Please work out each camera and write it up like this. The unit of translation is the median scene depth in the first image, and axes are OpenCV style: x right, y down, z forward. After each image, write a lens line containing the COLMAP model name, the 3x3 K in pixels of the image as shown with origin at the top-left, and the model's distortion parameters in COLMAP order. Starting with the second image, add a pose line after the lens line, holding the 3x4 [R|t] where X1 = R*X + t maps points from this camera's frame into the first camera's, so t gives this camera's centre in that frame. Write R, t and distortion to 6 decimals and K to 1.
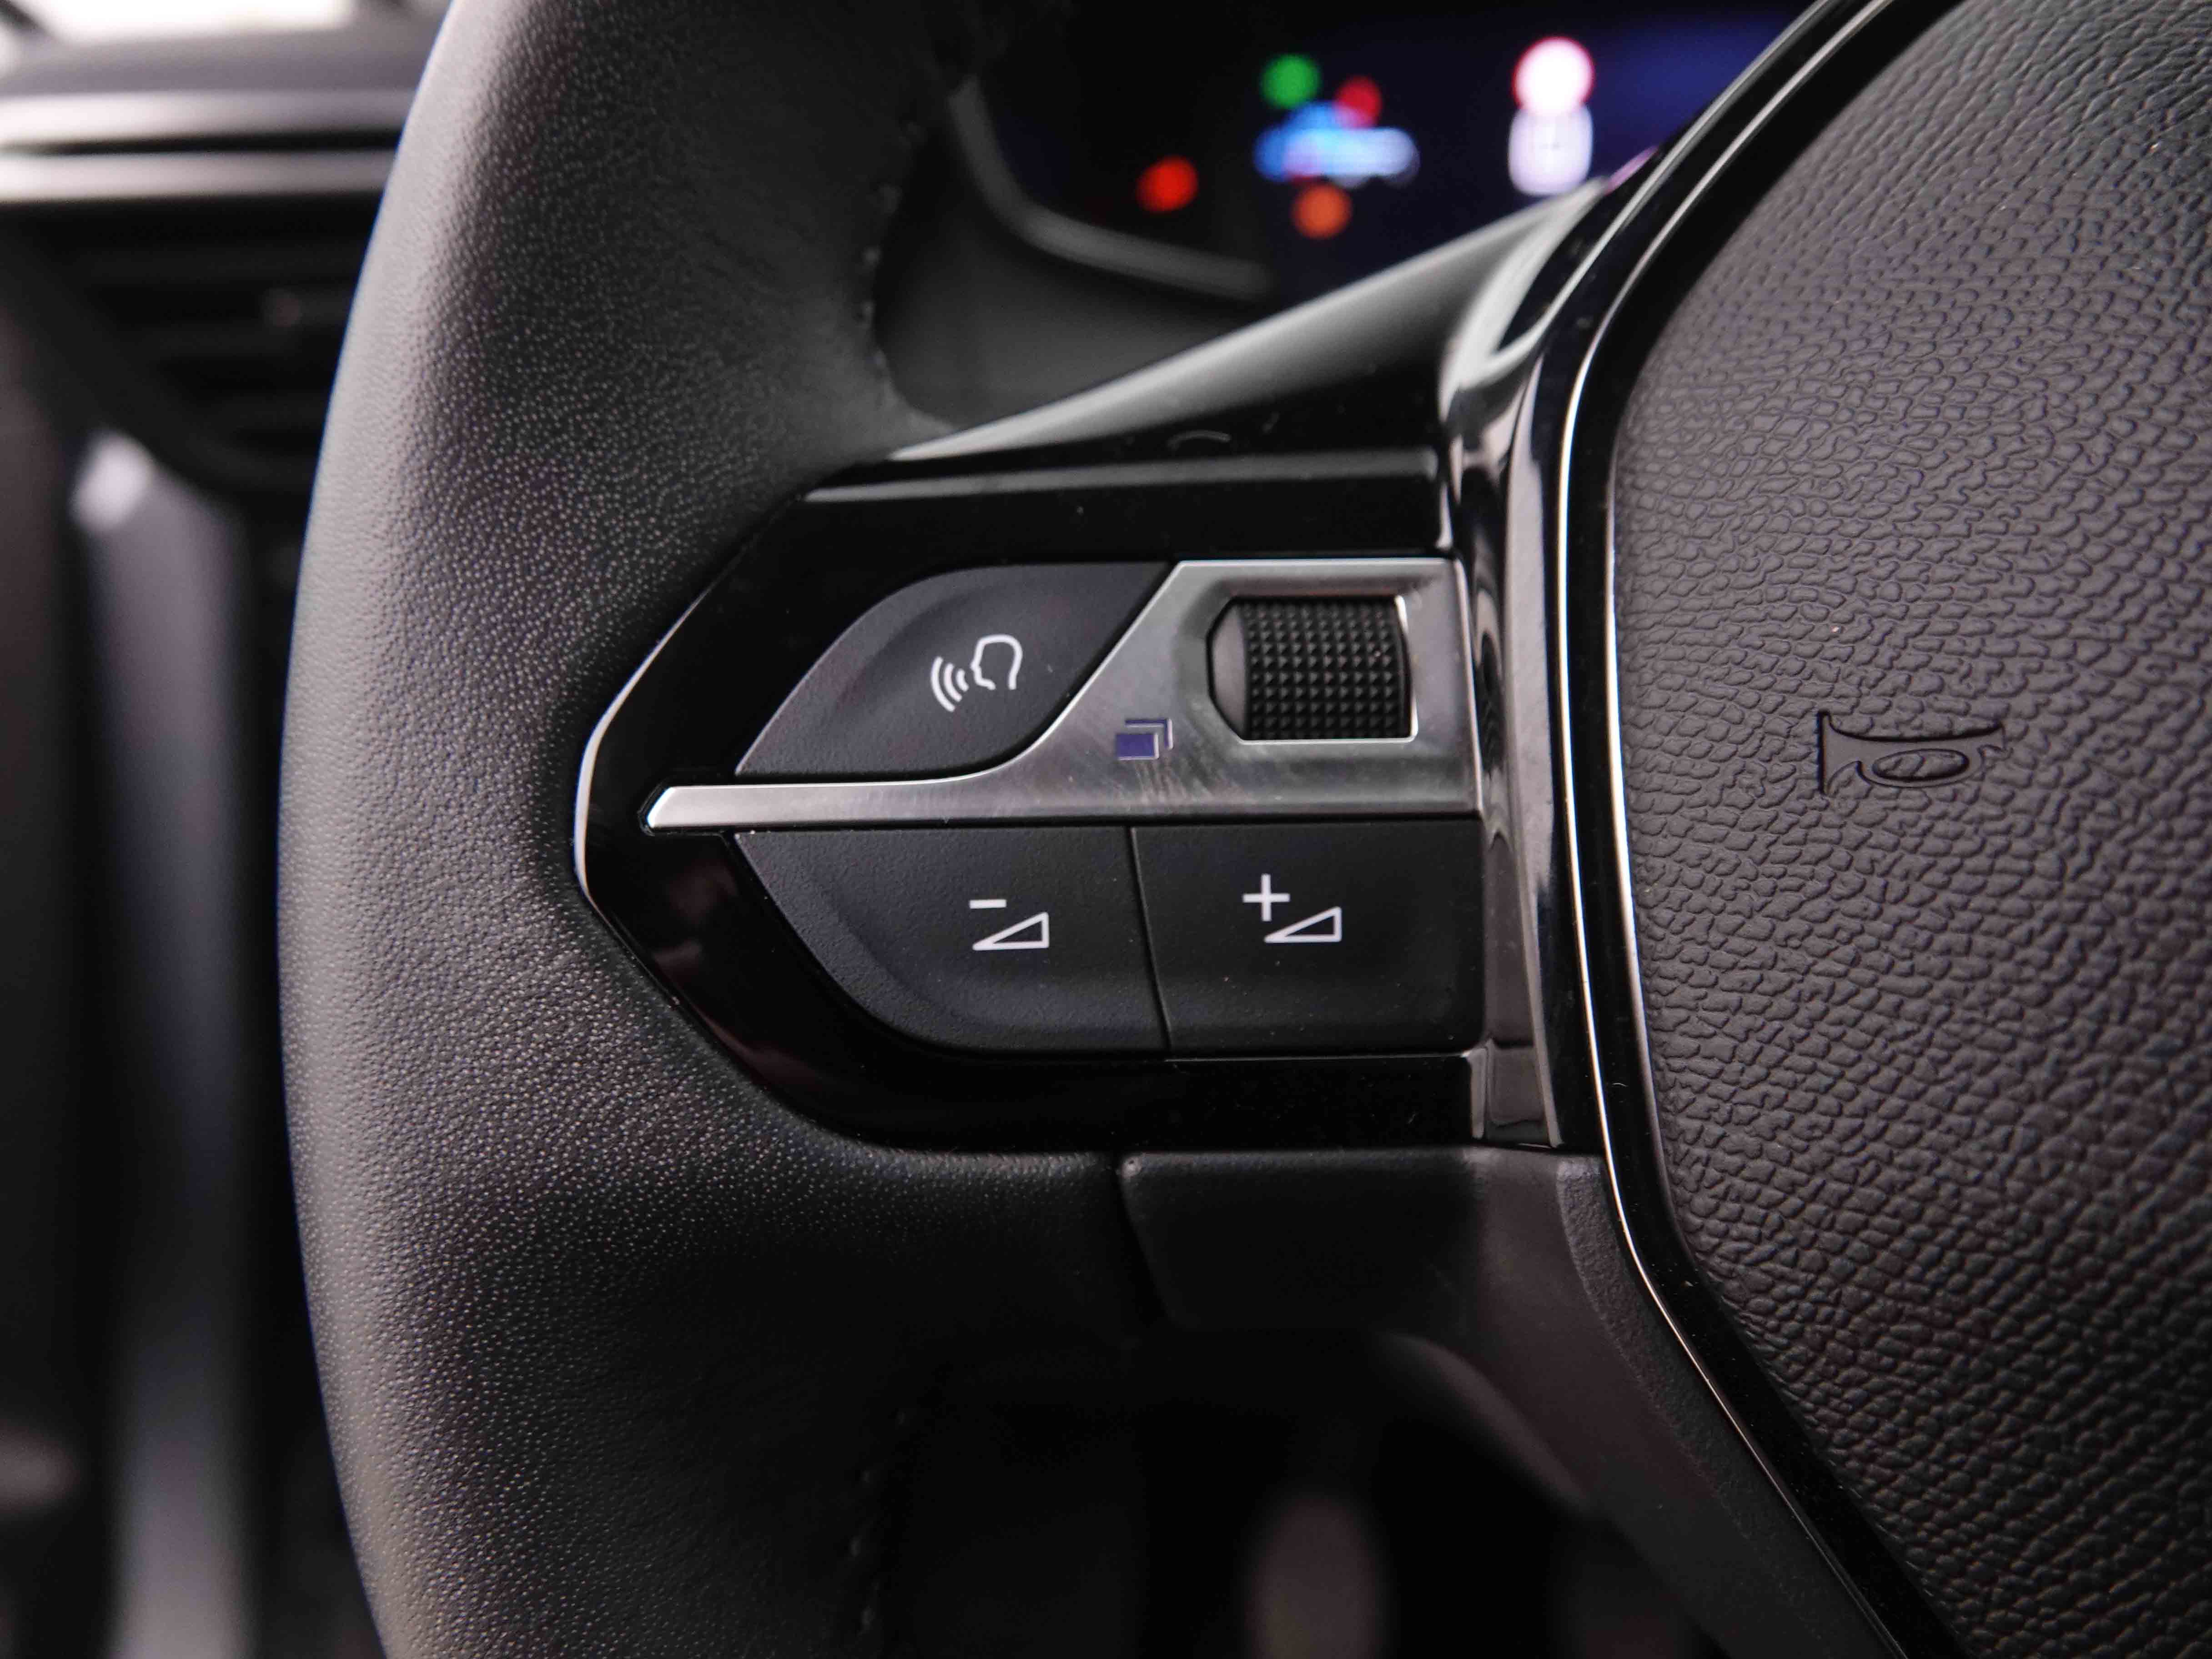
lens RADIAL K [[1790.2, 0, 1105.0], [0, 1790.2, 831.8], [0, 0, 1]] dist [0.015095, -0.000737]
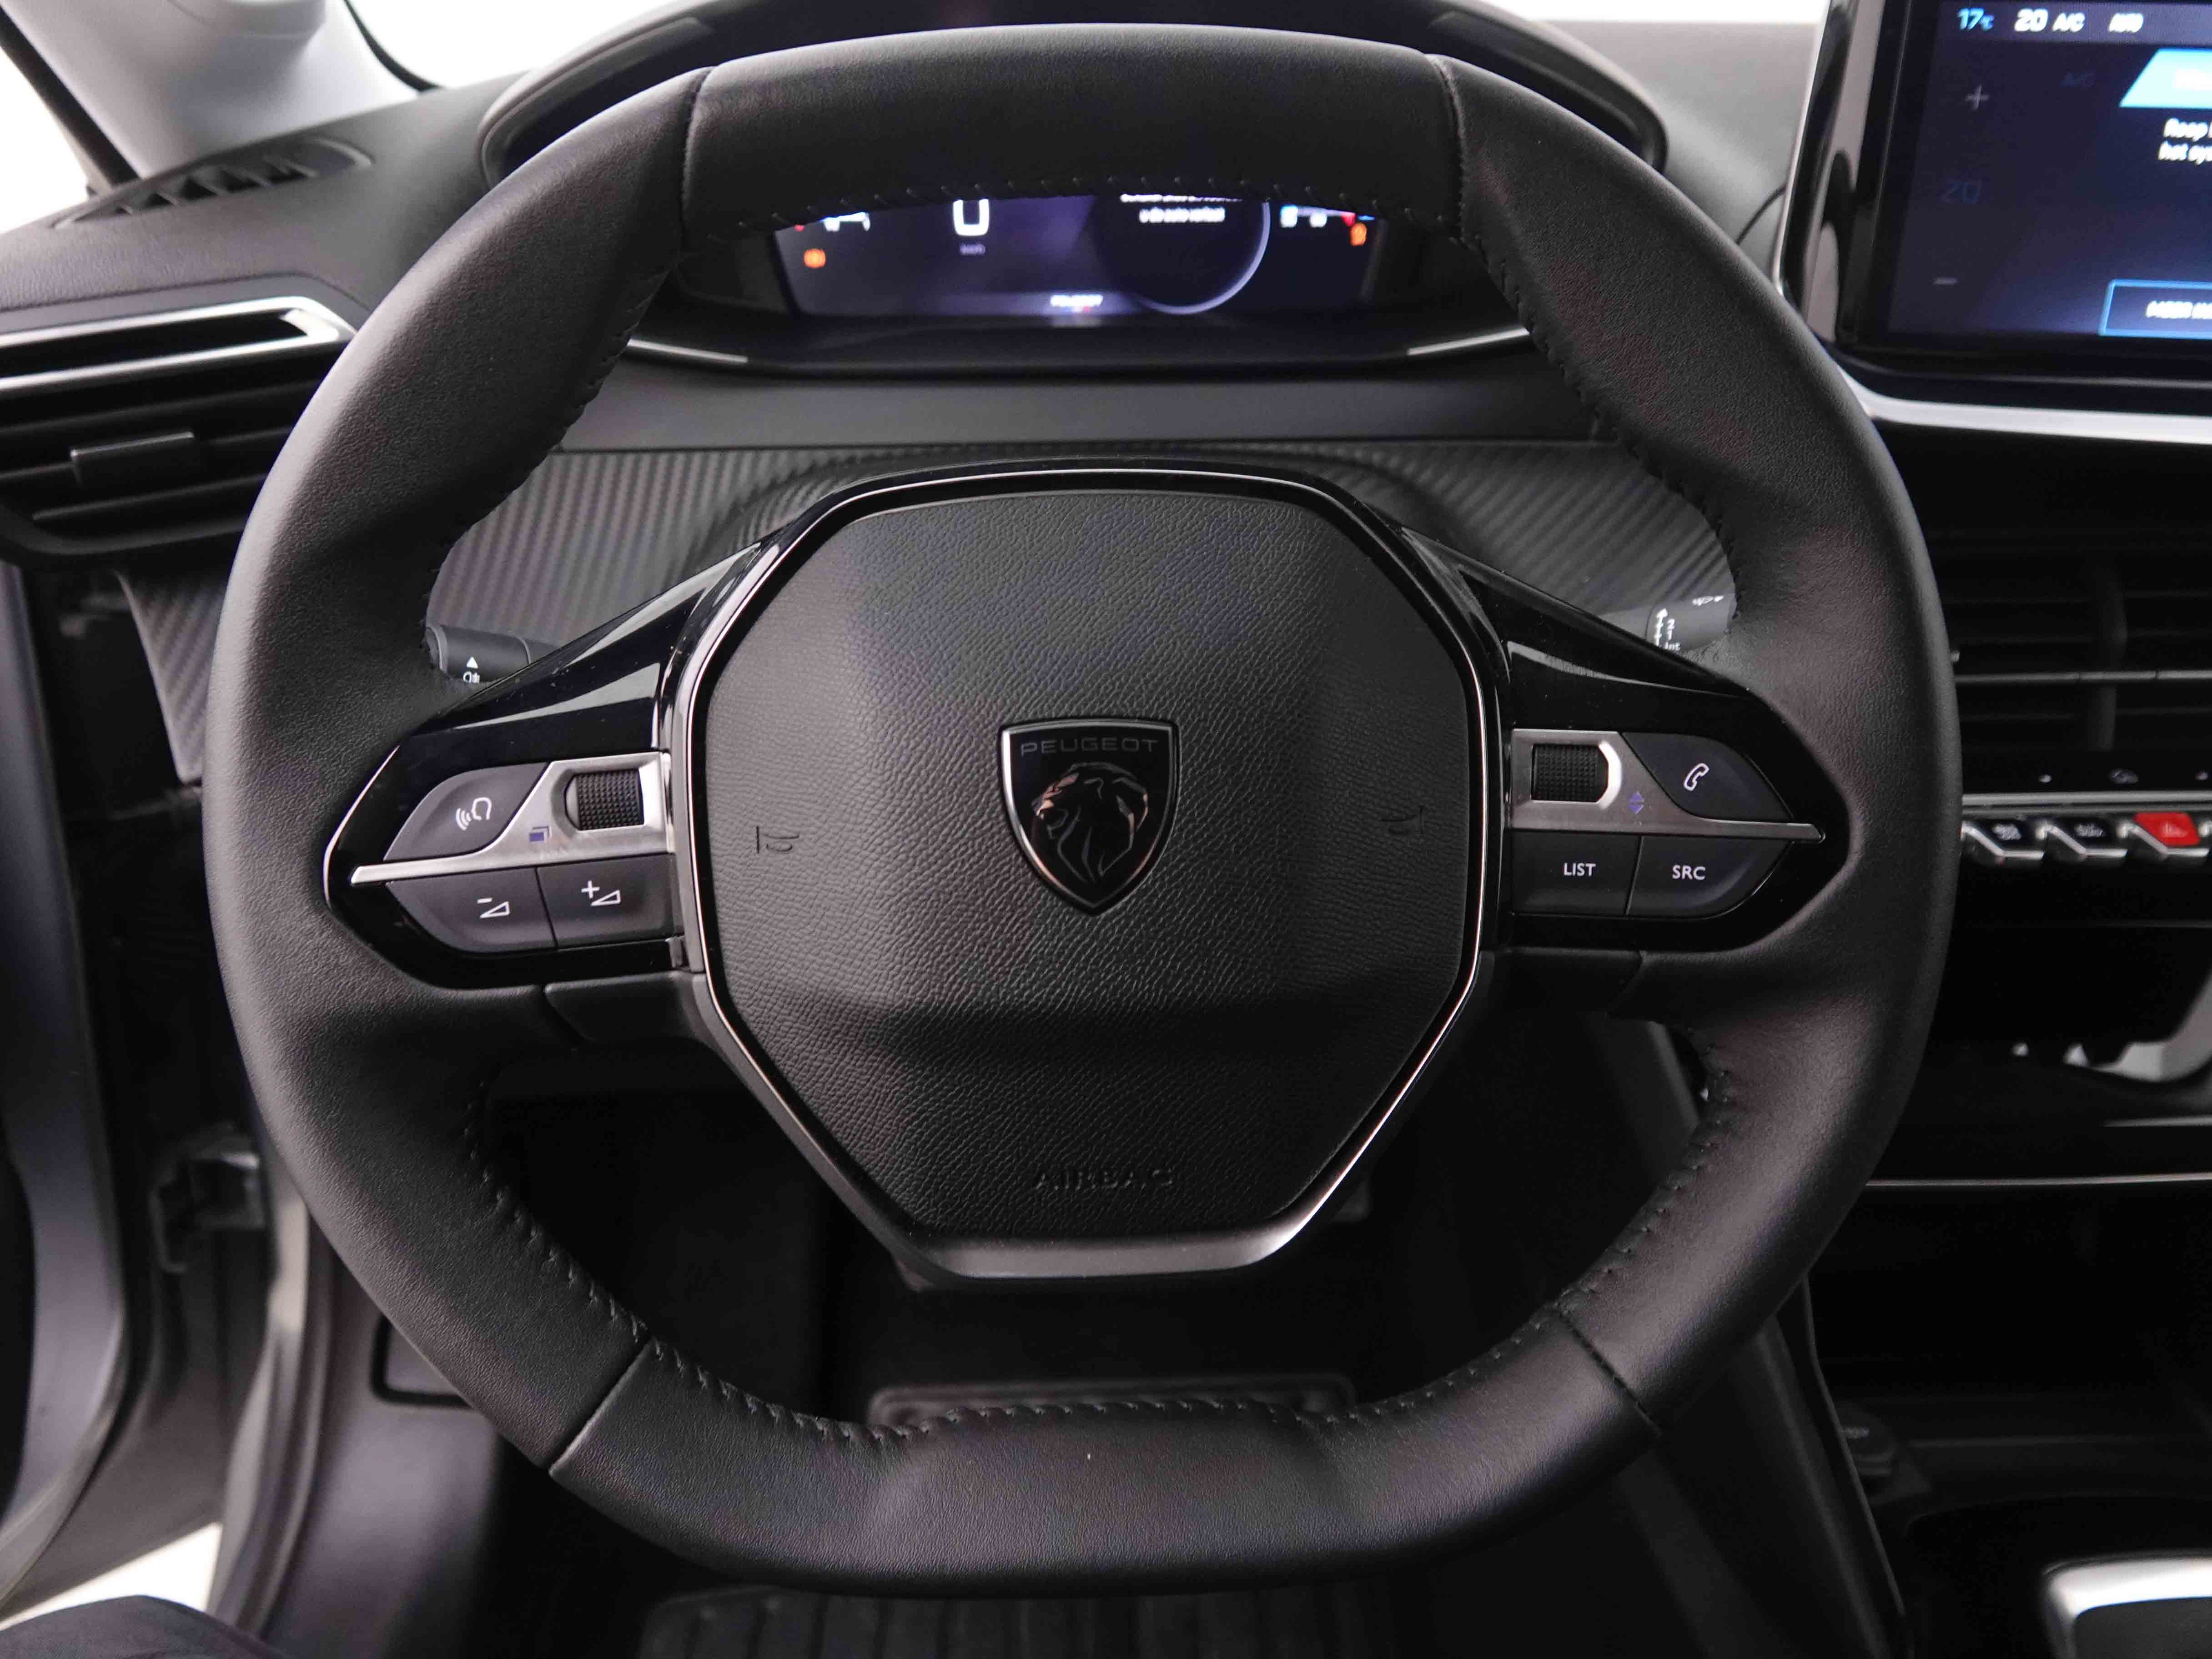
lens RADIAL K [[1790.2, 0, 1106.3], [0, 1790.2, 827.2], [0, 0, 1]] dist [0.015095, -0.000737]
pose [[0.989437, -0.071089, 0.126334, 0.534270], [0.049654, 0.984981, 0.165371, -0.474474], [-0.136193, -0.157351, 0.978106, -1.791772]]
